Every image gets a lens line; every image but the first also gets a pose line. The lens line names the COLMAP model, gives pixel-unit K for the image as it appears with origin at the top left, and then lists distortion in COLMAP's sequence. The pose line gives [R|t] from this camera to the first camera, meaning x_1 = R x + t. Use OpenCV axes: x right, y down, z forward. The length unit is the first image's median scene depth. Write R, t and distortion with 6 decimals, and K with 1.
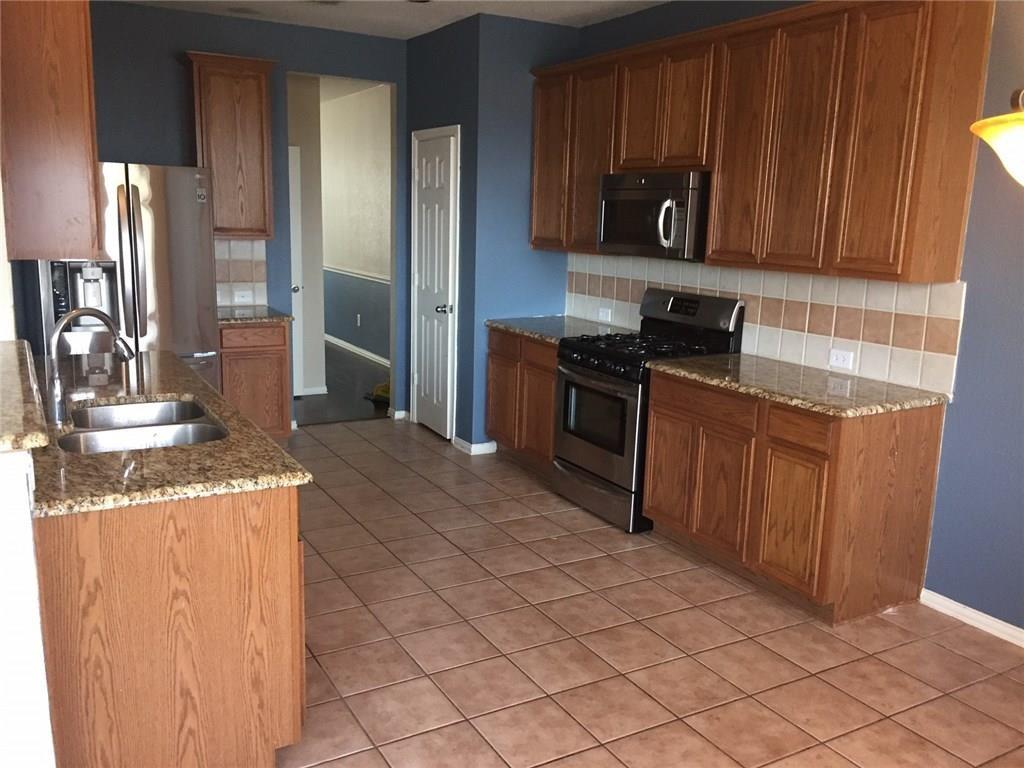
lens RADIAL K [[875.8, 0, 515.9], [0, 875.8, 395.7], [0, 0, 1]] dist [0.108192, -0.170713]
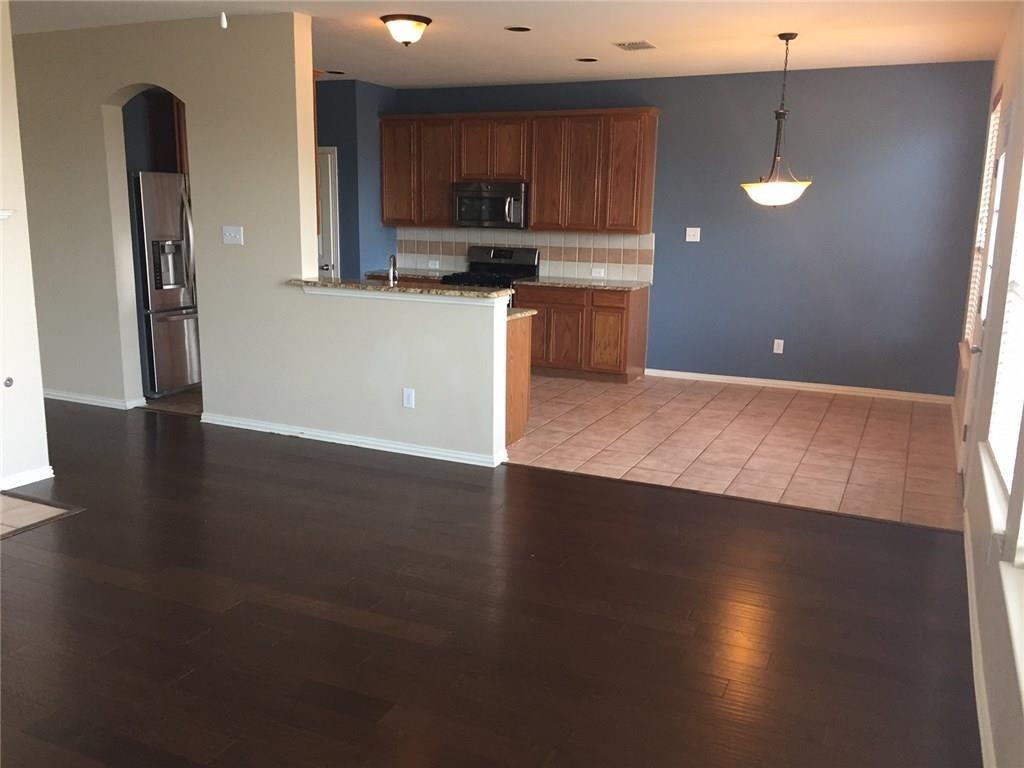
lens RADIAL K [[875.8, 0, 515.9], [0, 875.8, 395.7], [0, 0, 1]] dist [0.108192, -0.170713]
pose [[0.821678, -0.135873, 0.553519, -0.951589], [0.122472, 0.990574, 0.061353, 0.093074], [-0.556638, 0.017379, 0.830574, -0.610566]]
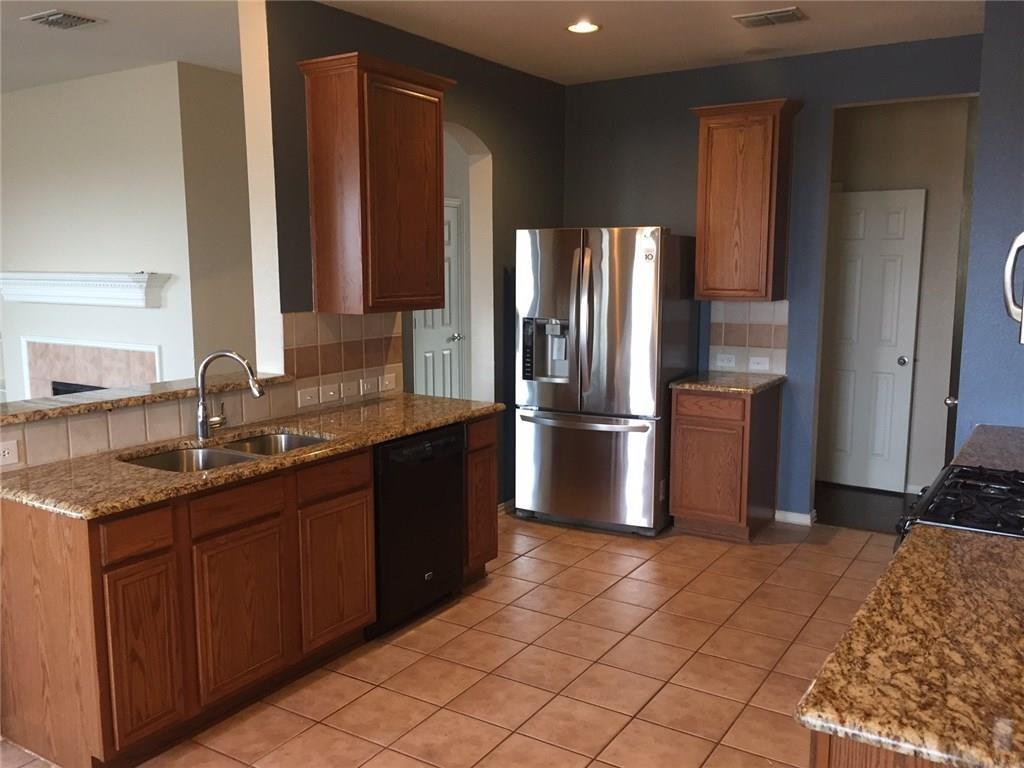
lens RADIAL K [[875.8, 0, 515.9], [0, 875.8, 395.7], [0, 0, 1]] dist [0.108192, -0.170713]
pose [[0.463724, 0.108188, -0.879350, 0.497815], [-0.167927, 0.985258, 0.032661, -0.091188], [0.869920, 0.132521, 0.475055, 0.489903]]
